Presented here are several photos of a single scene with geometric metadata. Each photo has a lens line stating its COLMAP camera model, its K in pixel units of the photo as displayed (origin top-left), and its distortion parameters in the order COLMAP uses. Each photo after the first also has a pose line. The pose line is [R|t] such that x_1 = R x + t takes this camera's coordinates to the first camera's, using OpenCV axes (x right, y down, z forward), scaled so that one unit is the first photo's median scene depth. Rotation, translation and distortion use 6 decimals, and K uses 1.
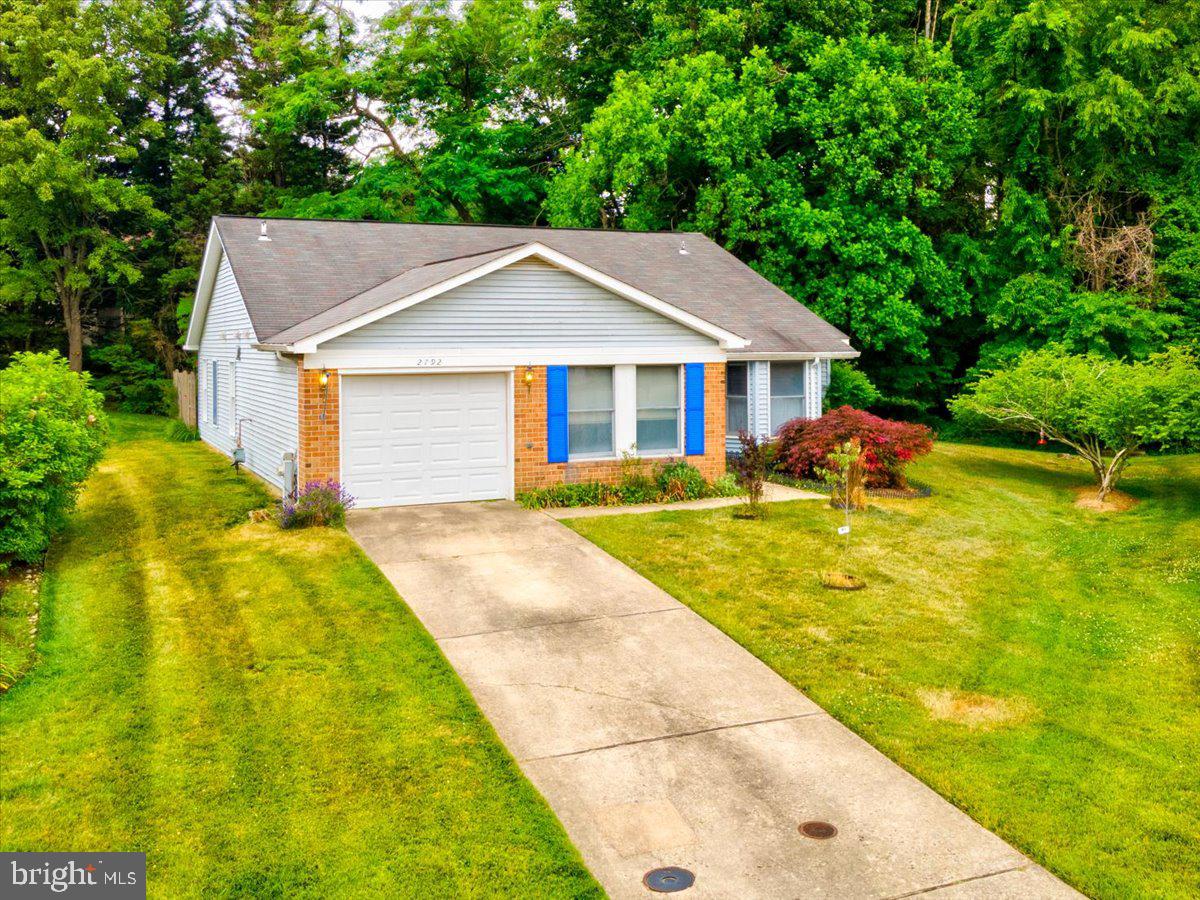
lens RADIAL K [[1188.1, 0, 625.9], [0, 1188.1, 329.7], [0, 0, 1]] dist [0.070578, -0.277825]
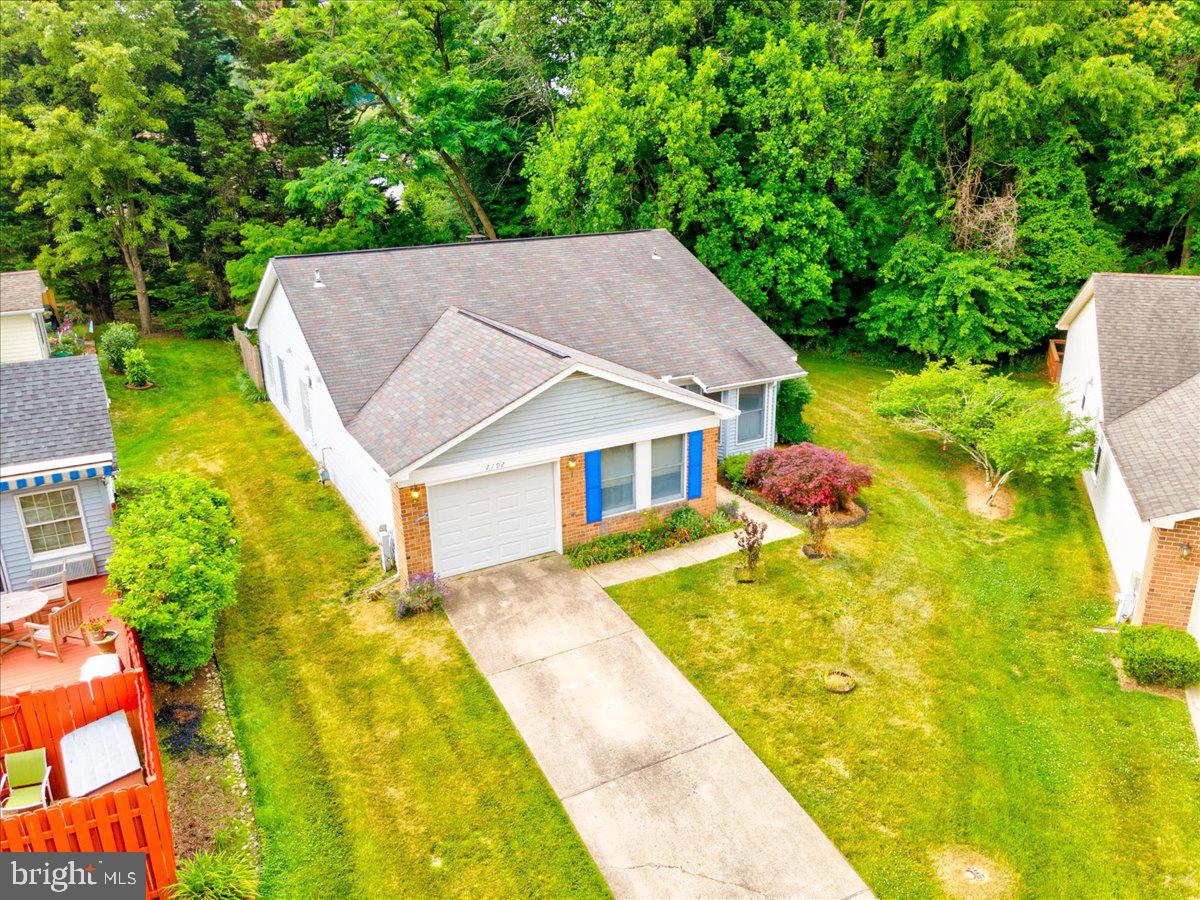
lens RADIAL K [[877.3, 0, 600.0], [0, 877.3, 450.0], [0, 0, 1]] dist [0.012250, 0.007692]
pose [[0.997935, -0.034216, 0.054367, -0.055896], [0.014157, 0.942674, 0.333416, -0.155649], [-0.062658, -0.331957, 0.941211, 0.072847]]
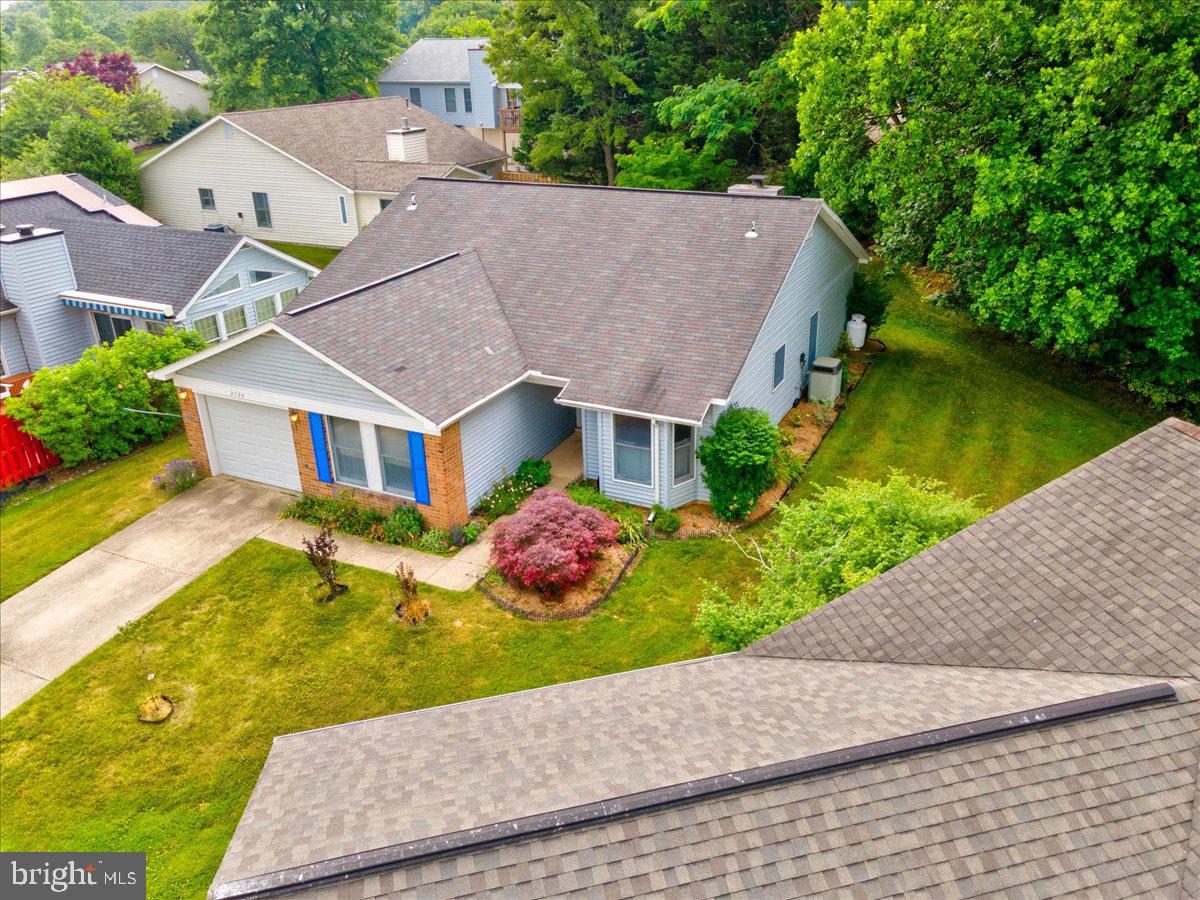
lens RADIAL K [[877.3, 0, 600.0], [0, 877.3, 450.0], [0, 0, 1]] dist [0.012250, 0.007692]
pose [[0.631514, 0.317689, -0.707293, 0.446906], [0.021898, 0.904536, 0.425834, -0.179969], [0.775055, -0.284408, 0.564271, 0.390298]]
